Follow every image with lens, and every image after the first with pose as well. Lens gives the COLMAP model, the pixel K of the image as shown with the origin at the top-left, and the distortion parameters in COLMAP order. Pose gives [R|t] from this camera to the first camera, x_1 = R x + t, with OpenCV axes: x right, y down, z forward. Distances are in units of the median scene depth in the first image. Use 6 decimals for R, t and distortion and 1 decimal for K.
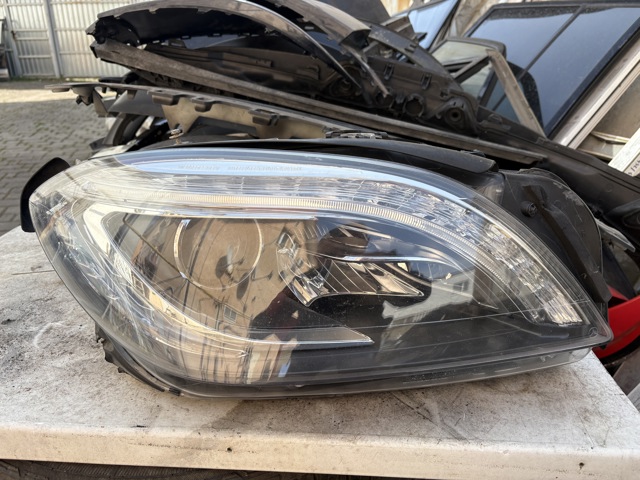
lens RADIAL K [[469.3, 0, 320.0], [0, 469.3, 240.0], [0, 0, 1]] dist [-0.027697, -0.002498]
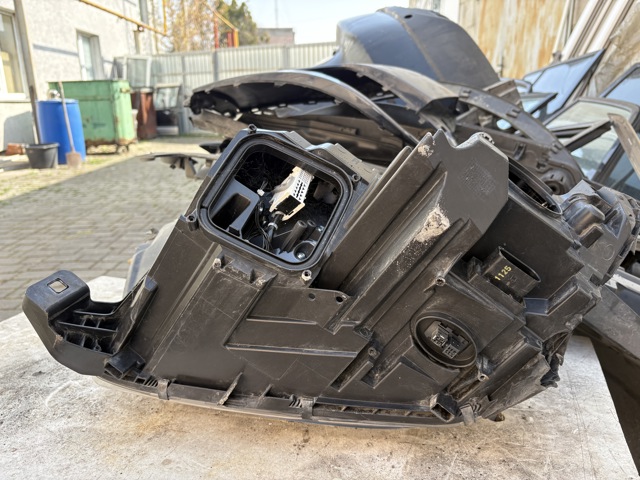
lens RADIAL K [[469.3, 0, 320.0], [0, 469.3, 240.0], [0, 0, 1]] dist [-0.027697, -0.002498]
pose [[0.957092, 0.063094, -0.282831, 0.106213], [-0.094473, 0.990622, -0.098706, -0.039165], [0.273950, 0.121191, 0.954078, 0.052824]]
